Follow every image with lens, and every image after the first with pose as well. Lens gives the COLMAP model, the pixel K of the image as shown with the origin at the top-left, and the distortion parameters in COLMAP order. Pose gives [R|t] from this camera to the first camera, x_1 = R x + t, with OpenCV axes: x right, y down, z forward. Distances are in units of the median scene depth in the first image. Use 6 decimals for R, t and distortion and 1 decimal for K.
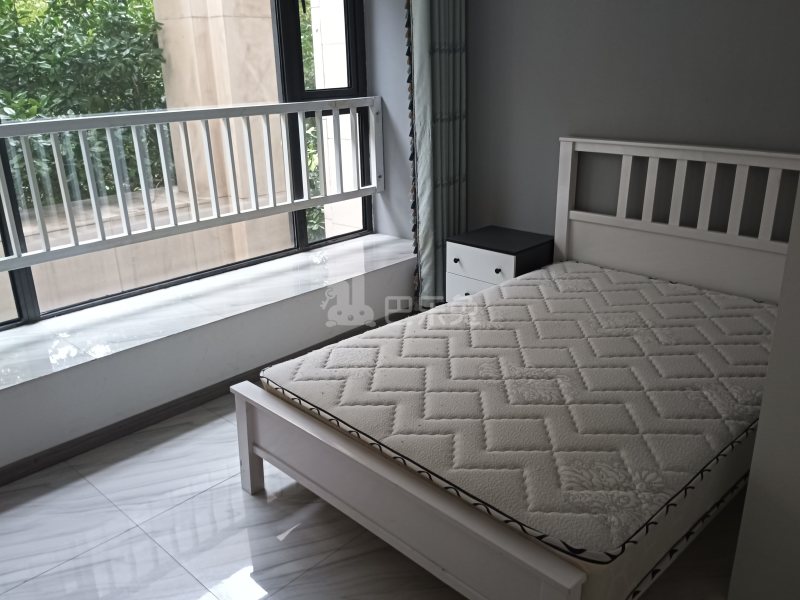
lens RADIAL K [[675.3, 0, 398.2], [0, 675.3, 298.0], [0, 0, 1]] dist [0.100102, -0.160711]
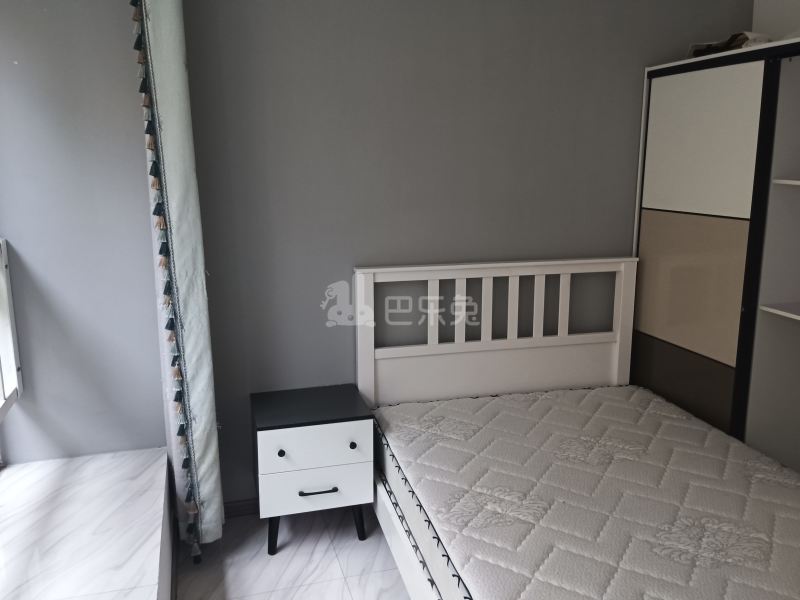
lens RADIAL K [[675.3, 0, 398.2], [0, 675.3, 298.0], [0, 0, 1]] dist [0.100102, -0.160711]
pose [[0.469934, -0.143378, 0.870979, -0.439905], [0.291007, 0.956721, 0.000481, -0.170044], [-0.833353, 0.253235, 0.491320, 0.495813]]
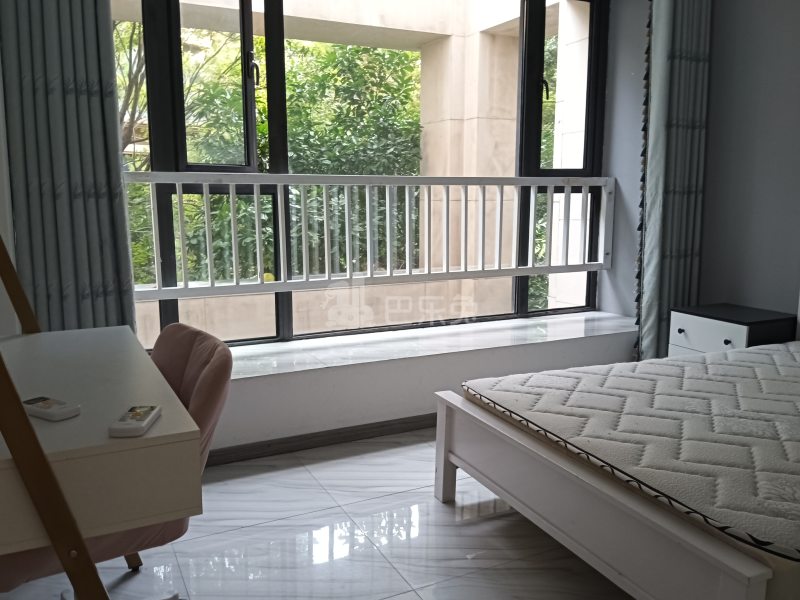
lens RADIAL K [[675.3, 0, 398.2], [0, 675.3, 298.0], [0, 0, 1]] dist [0.100102, -0.160711]
pose [[0.937707, 0.074518, -0.339340, 0.034959], [-0.134940, 0.978162, -0.158081, 0.103303], [0.320150, 0.194025, 0.927285, -0.033544]]
